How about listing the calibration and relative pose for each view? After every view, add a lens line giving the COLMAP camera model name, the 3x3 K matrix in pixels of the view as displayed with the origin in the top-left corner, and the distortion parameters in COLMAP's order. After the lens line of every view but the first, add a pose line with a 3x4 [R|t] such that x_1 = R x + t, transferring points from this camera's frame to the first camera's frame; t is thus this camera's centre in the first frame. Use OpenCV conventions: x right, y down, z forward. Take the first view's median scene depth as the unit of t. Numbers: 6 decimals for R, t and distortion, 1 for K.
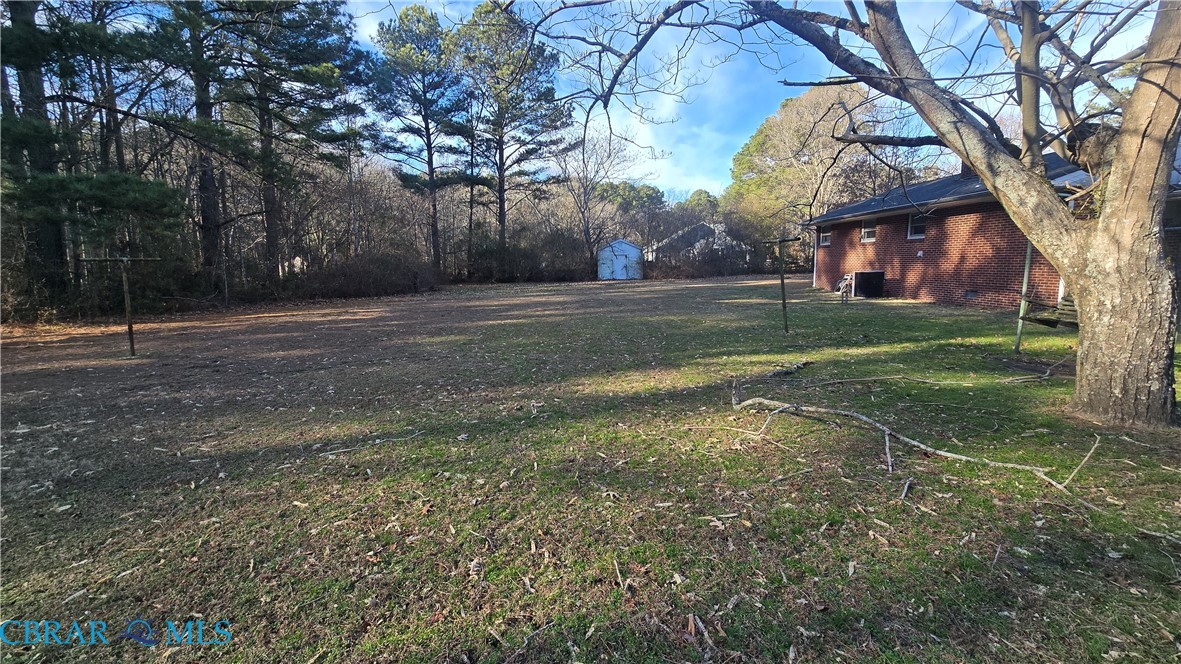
lens RADIAL K [[481.7, 0, 588.7], [0, 481.7, 327.9], [0, 0, 1]] dist [-0.002231, -0.000064]
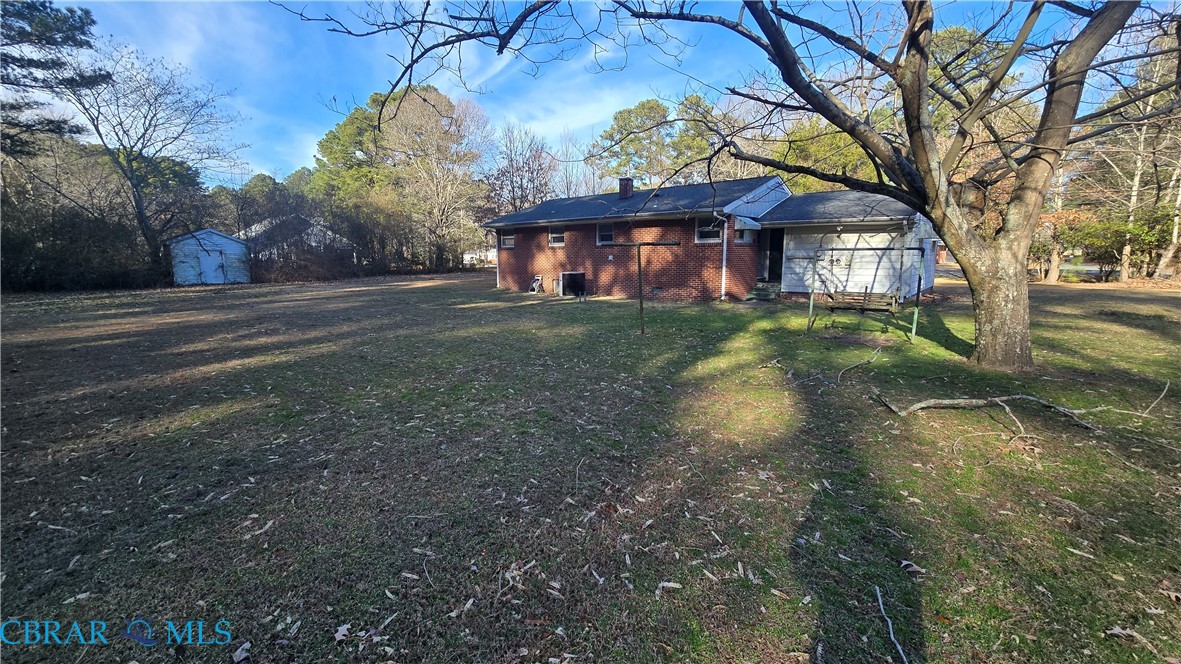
lens RADIAL K [[481.7, 0, 588.7], [0, 481.7, 327.9], [0, 0, 1]] dist [-0.002231, -0.000064]
pose [[0.669237, -0.089155, 0.737681, -0.215788], [0.088875, 0.995253, 0.039656, -0.027643], [-0.737715, 0.039022, 0.673984, 0.202126]]
